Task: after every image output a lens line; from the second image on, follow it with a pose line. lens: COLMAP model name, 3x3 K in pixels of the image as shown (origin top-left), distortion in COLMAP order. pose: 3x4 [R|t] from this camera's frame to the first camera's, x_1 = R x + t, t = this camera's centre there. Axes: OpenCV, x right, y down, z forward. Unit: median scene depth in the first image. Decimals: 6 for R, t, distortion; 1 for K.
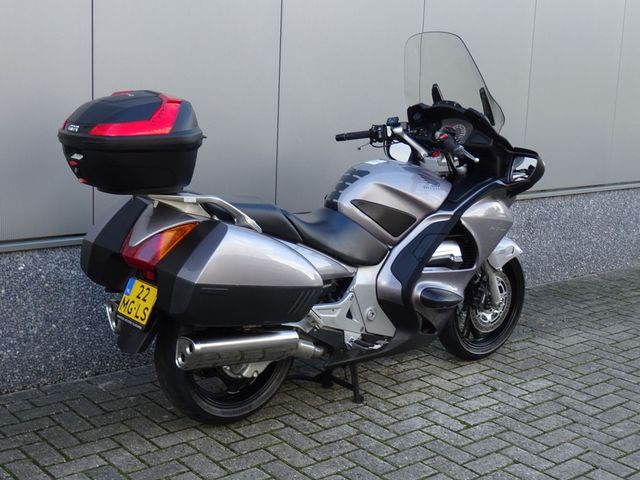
lens RADIAL K [[929.4, 0, 320.7], [0, 929.4, 239.8], [0, 0, 1]] dist [-0.021940, 0.000000]
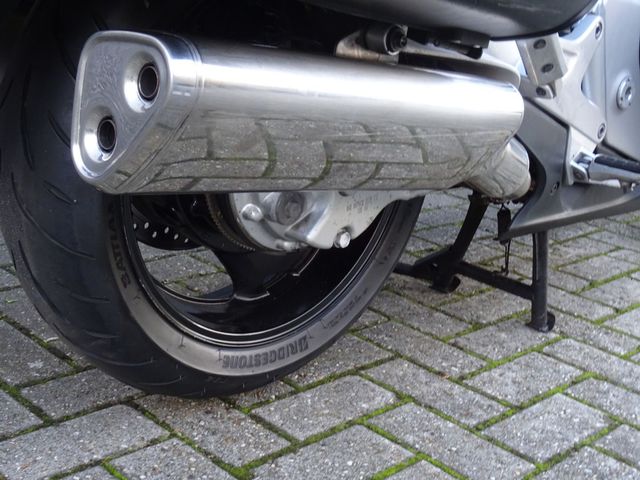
lens RADIAL K [[929.4, 0, 319.4], [0, 929.4, 240.5], [0, 0, 1]] dist [-0.021940, 0.000000]
pose [[0.993405, 0.029555, 0.110783, -0.107851], [-0.040392, 0.994475, 0.096889, 0.113615], [-0.107307, -0.100725, 0.989111, 0.686386]]
